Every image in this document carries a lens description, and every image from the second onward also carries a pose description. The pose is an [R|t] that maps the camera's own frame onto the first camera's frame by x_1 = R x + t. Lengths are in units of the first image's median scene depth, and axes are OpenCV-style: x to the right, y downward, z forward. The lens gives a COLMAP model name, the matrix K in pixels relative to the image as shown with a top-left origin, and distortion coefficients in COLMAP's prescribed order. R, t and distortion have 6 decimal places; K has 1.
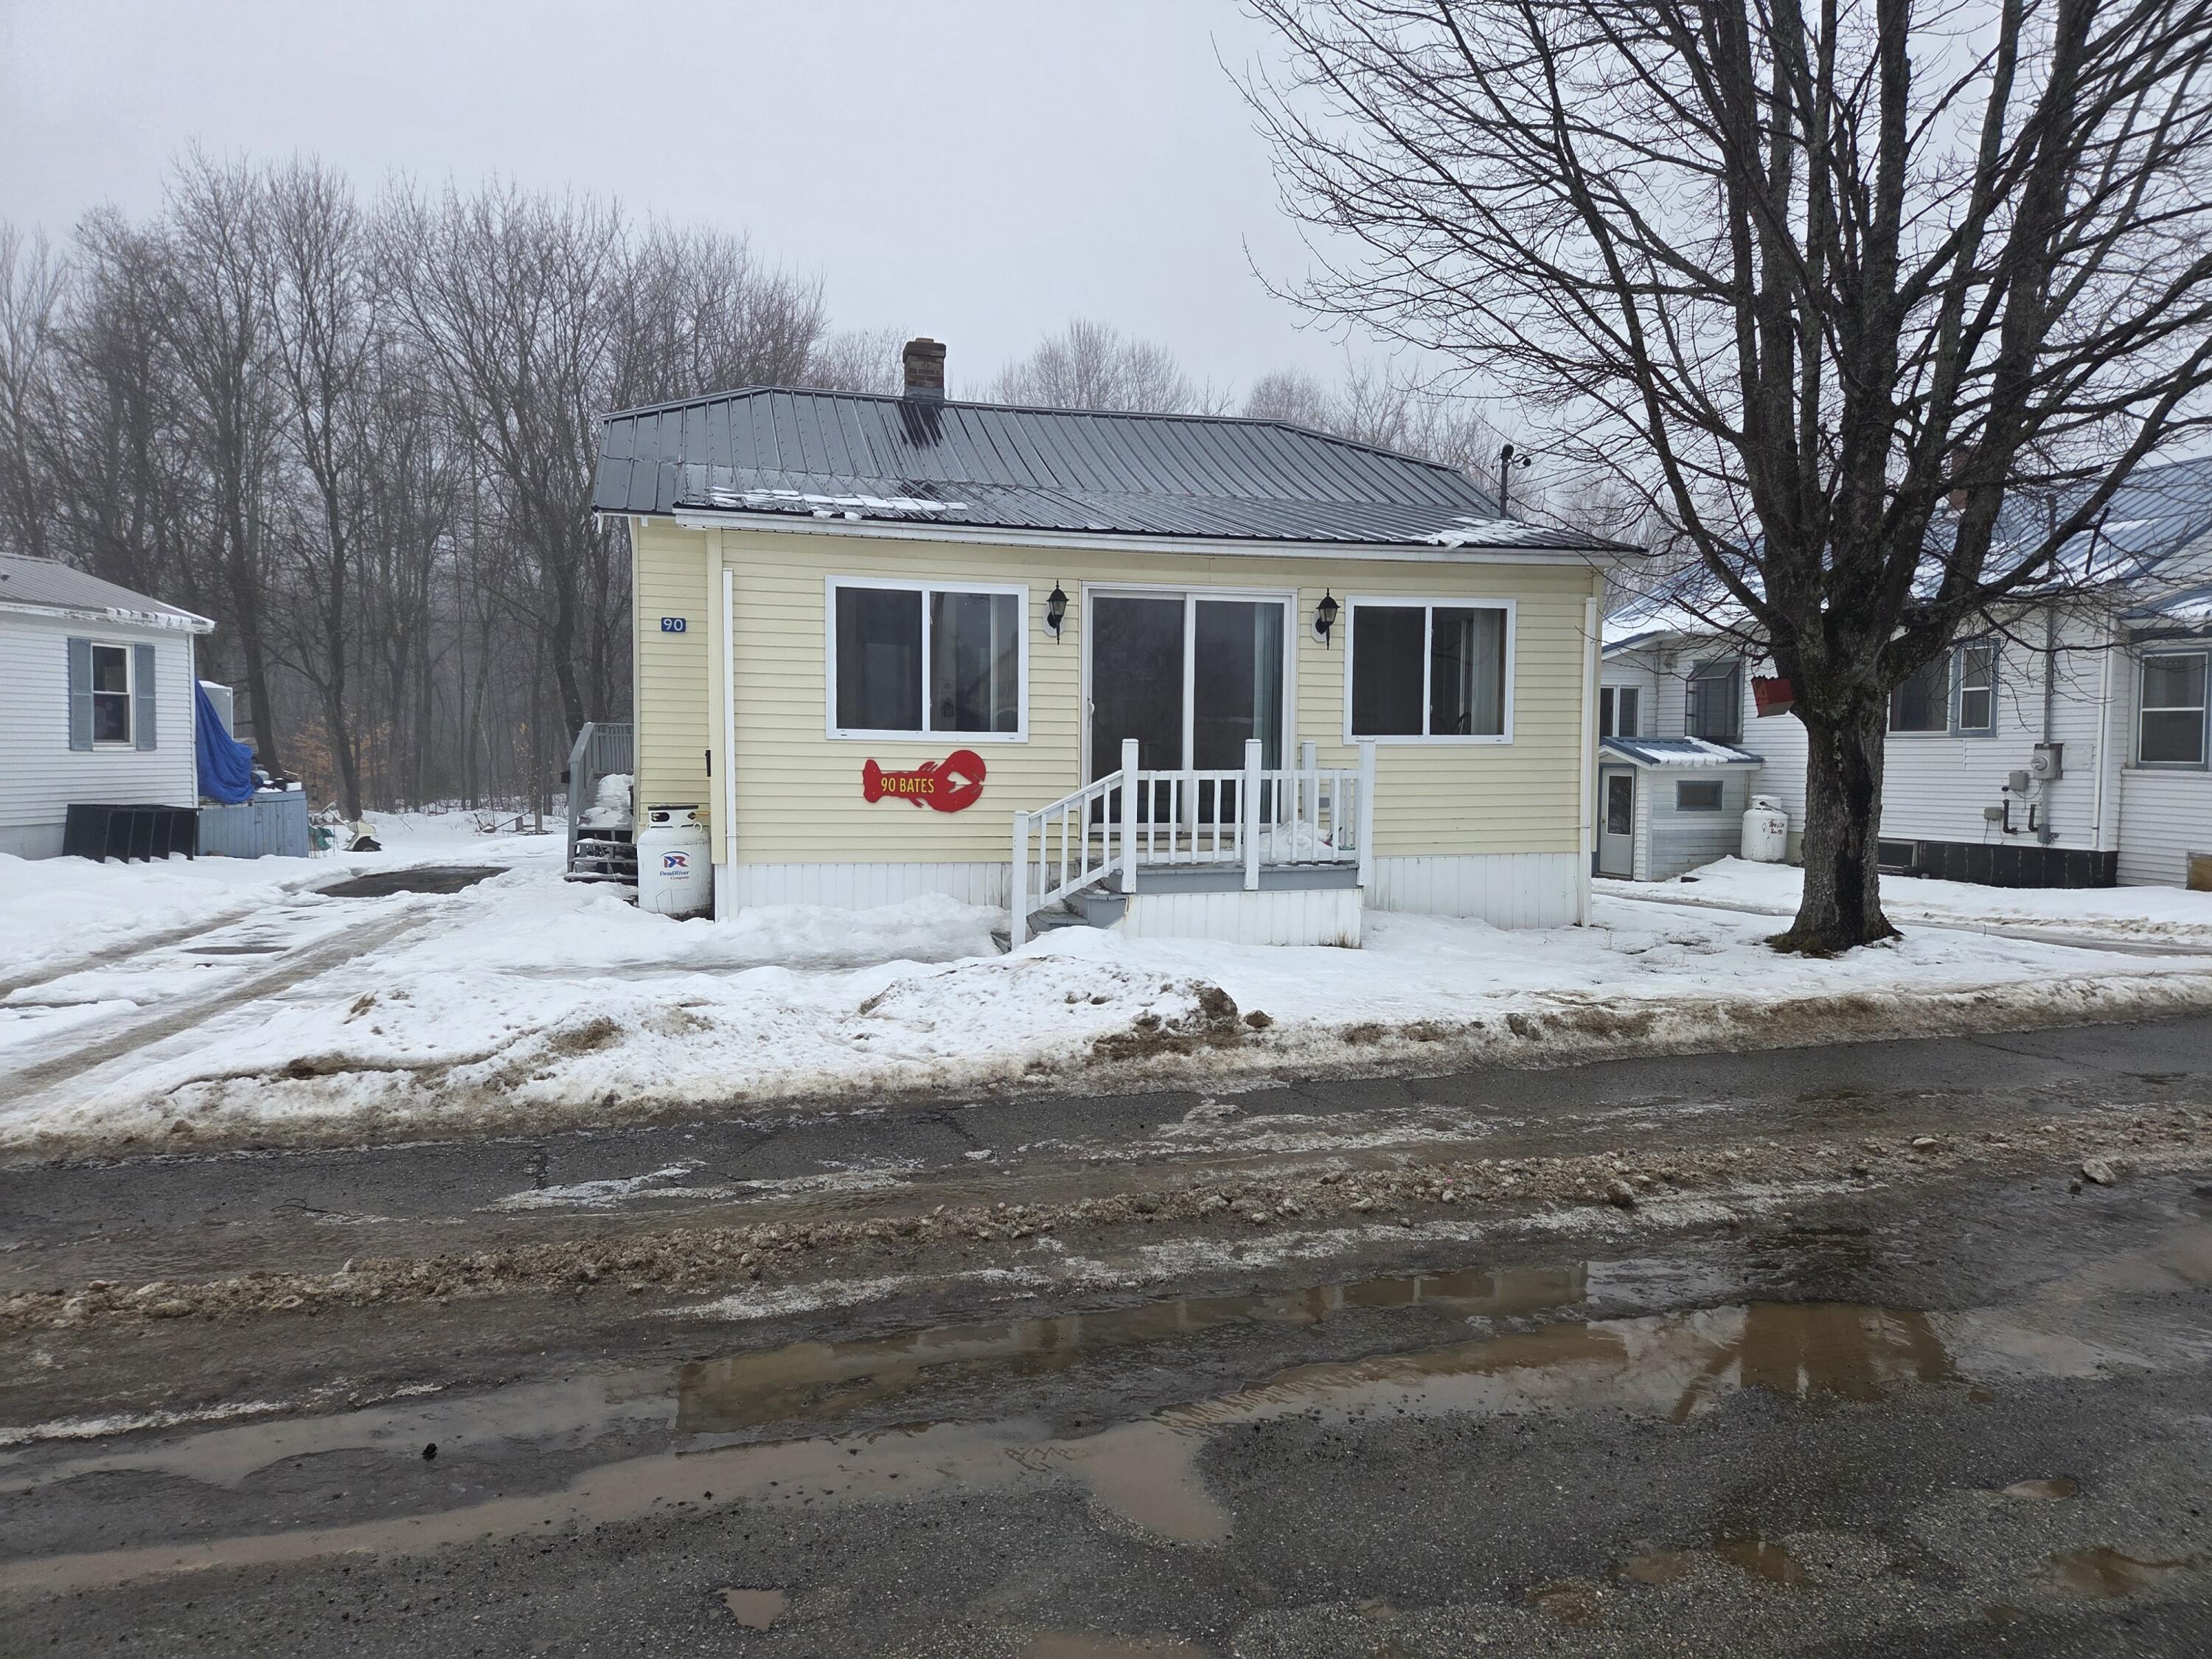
lens RADIAL K [[1457.2, 0, 1108.6], [0, 1457.2, 836.3], [0, 0, 1]] dist [0.078158, -0.070048]
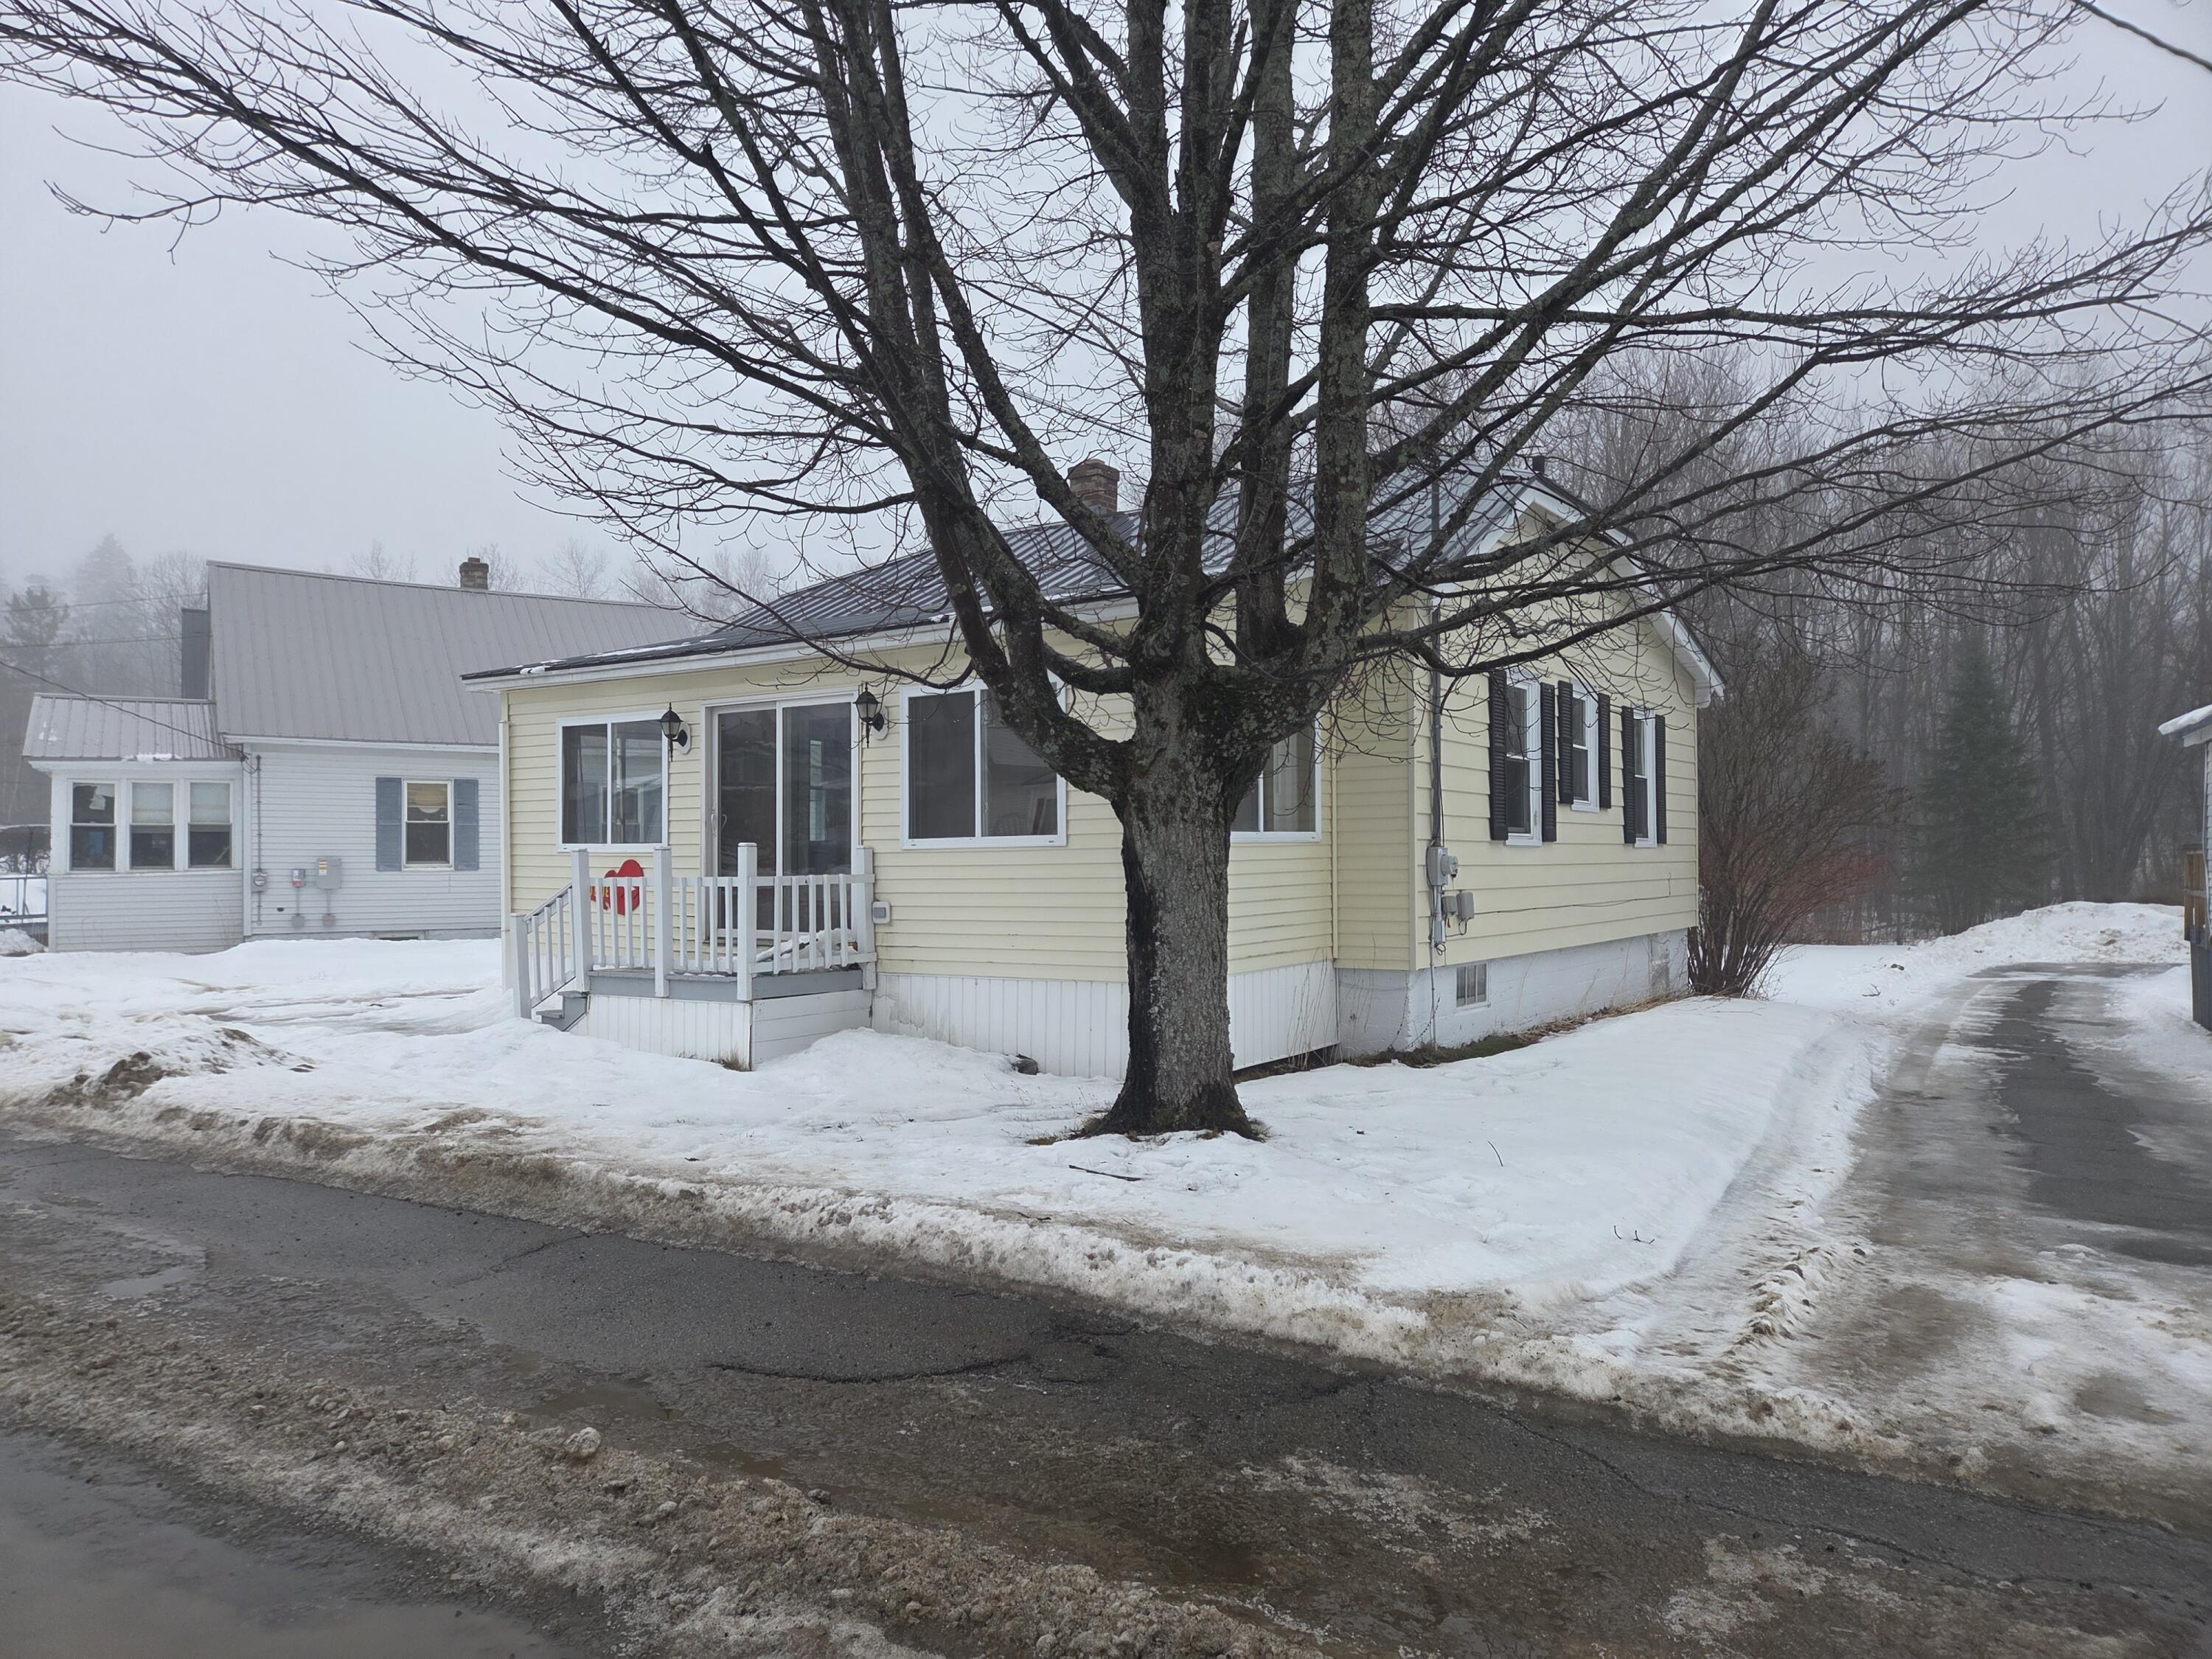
lens RADIAL K [[1457.2, 0, 1108.6], [0, 1457.2, 836.3], [0, 0, 1]] dist [0.078158, -0.070048]
pose [[0.653688, -0.021079, -0.756470, 1.005029], [-0.034357, 0.997755, -0.057491, -0.024197], [0.755984, 0.063571, 0.651496, 0.534135]]
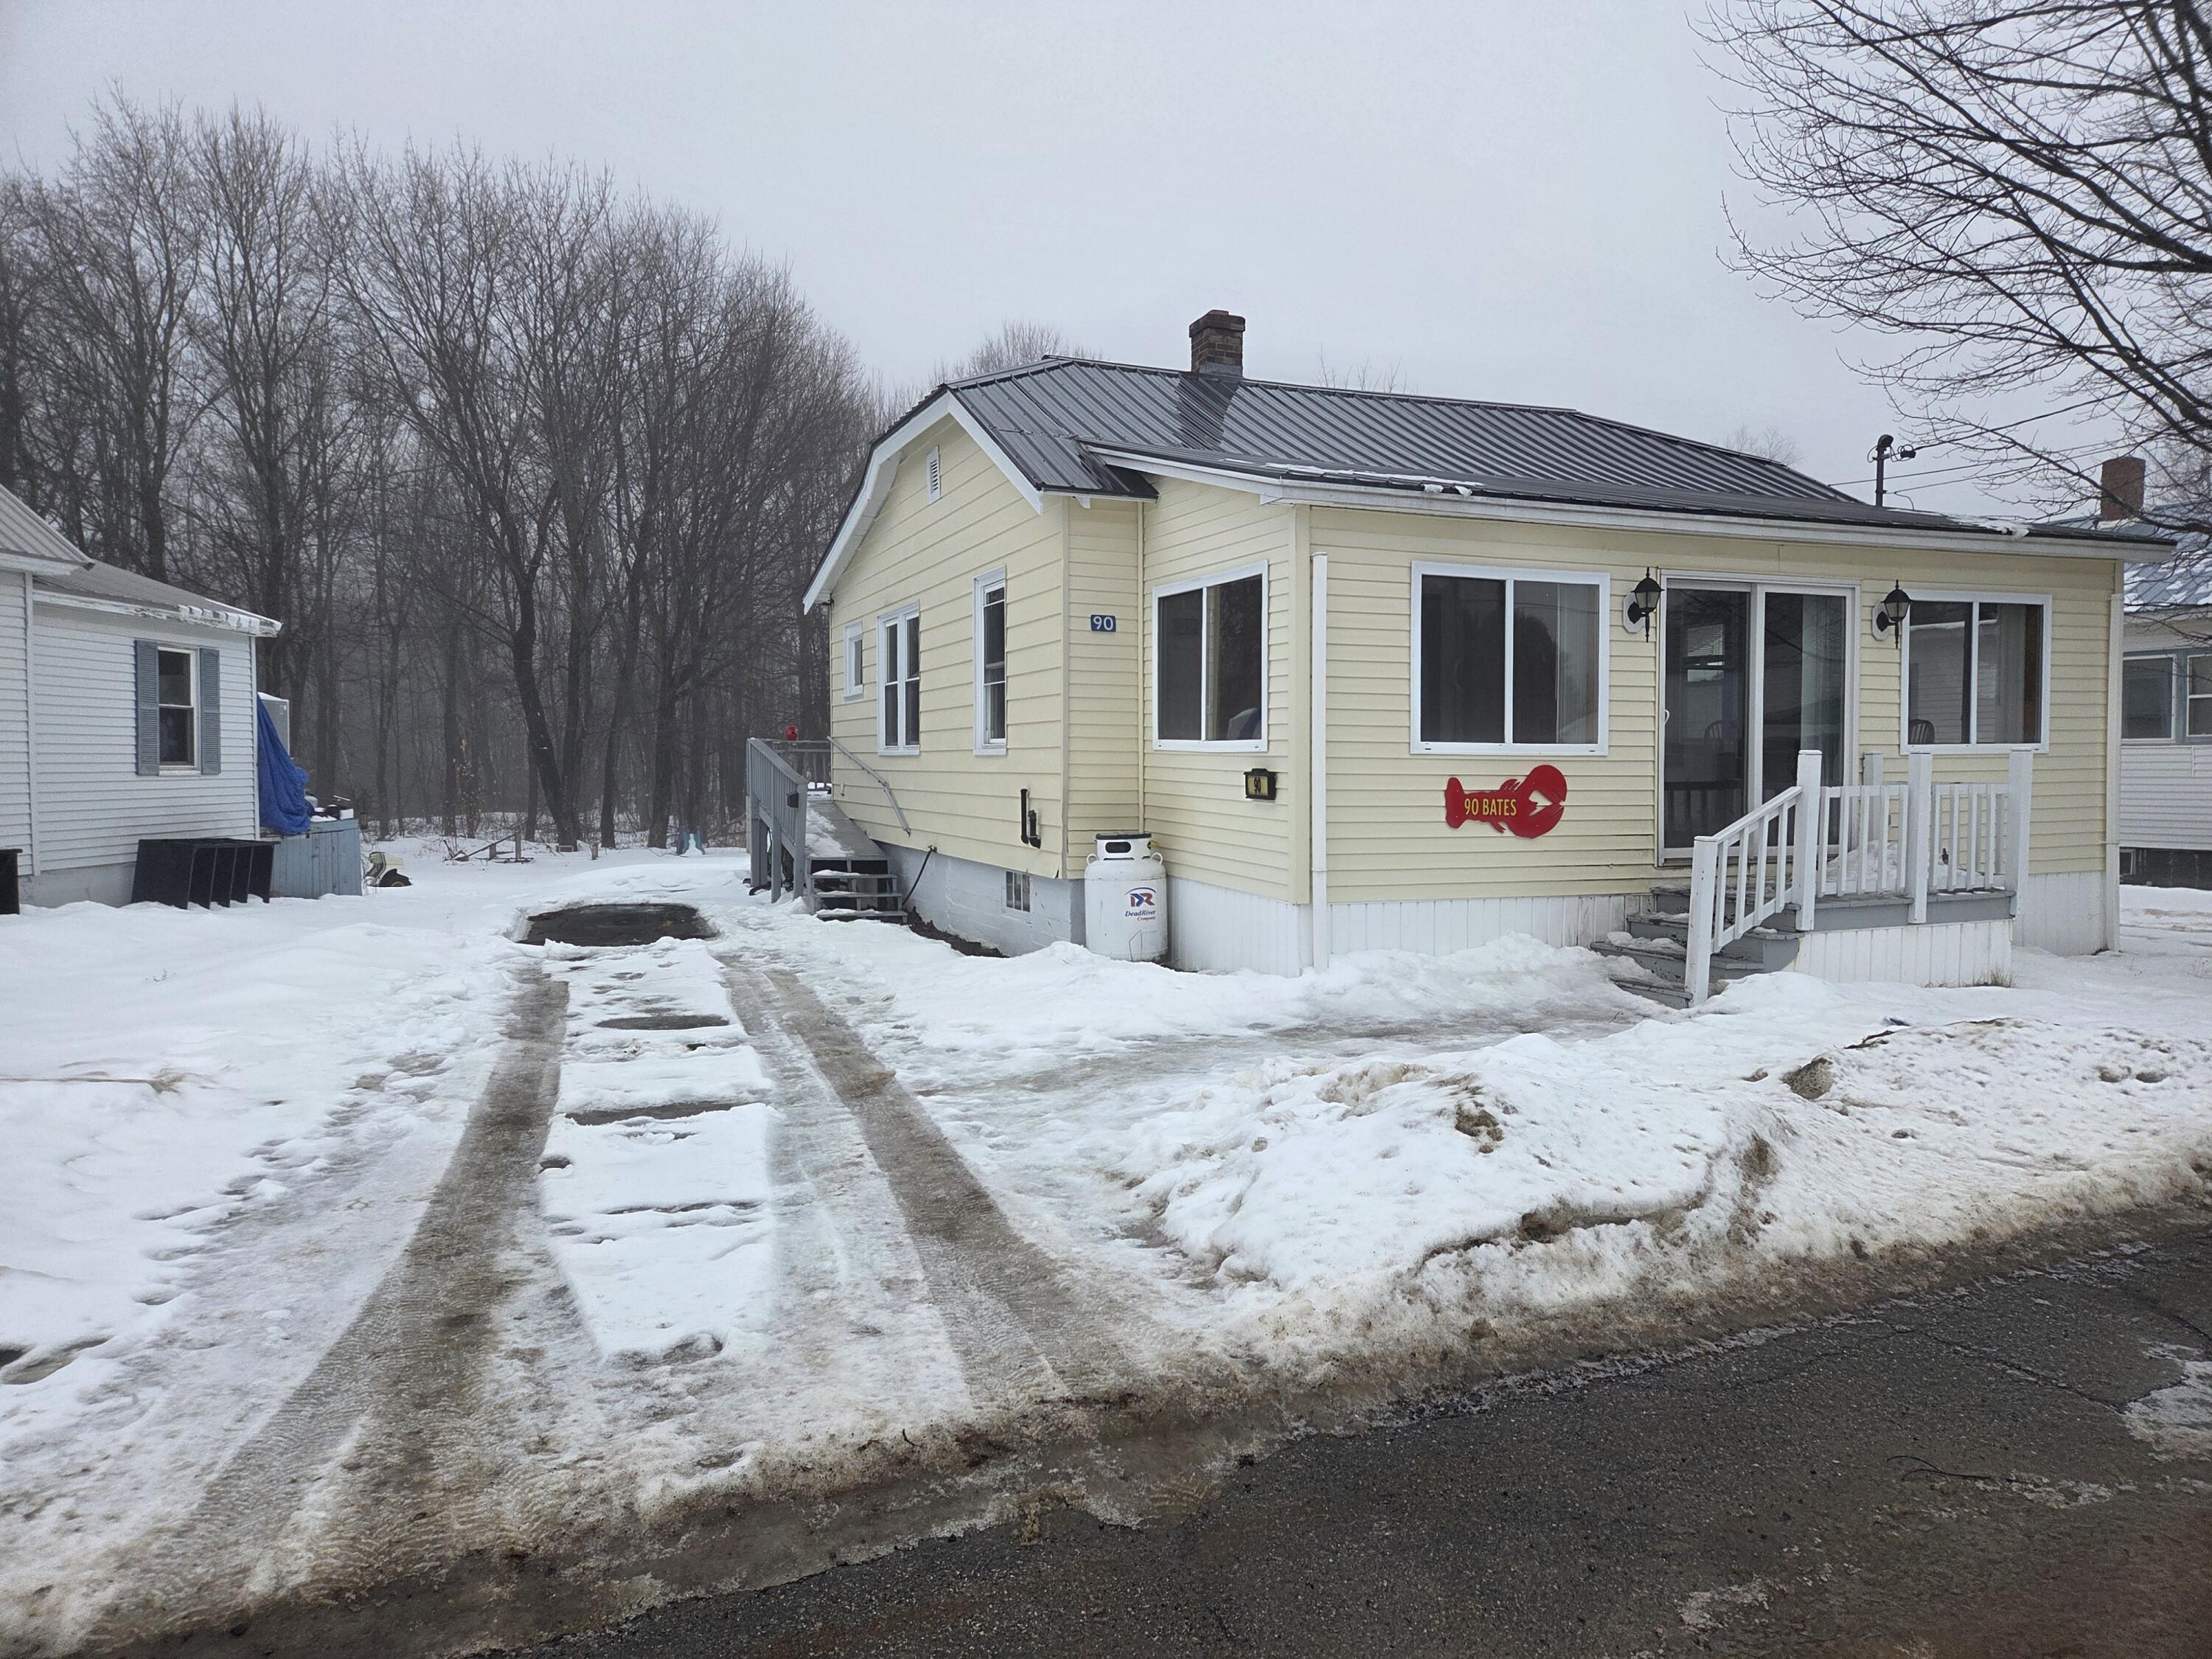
lens RADIAL K [[1460.8, 0, 1147.0], [0, 1460.8, 804.9], [0, 0, 1]] dist [0.081084, -0.073360]
pose [[0.990899, -0.011804, 0.134088, -0.445985], [0.015795, 0.999462, -0.028738, -0.014442], [-0.133676, 0.030594, 0.990553, 0.175690]]
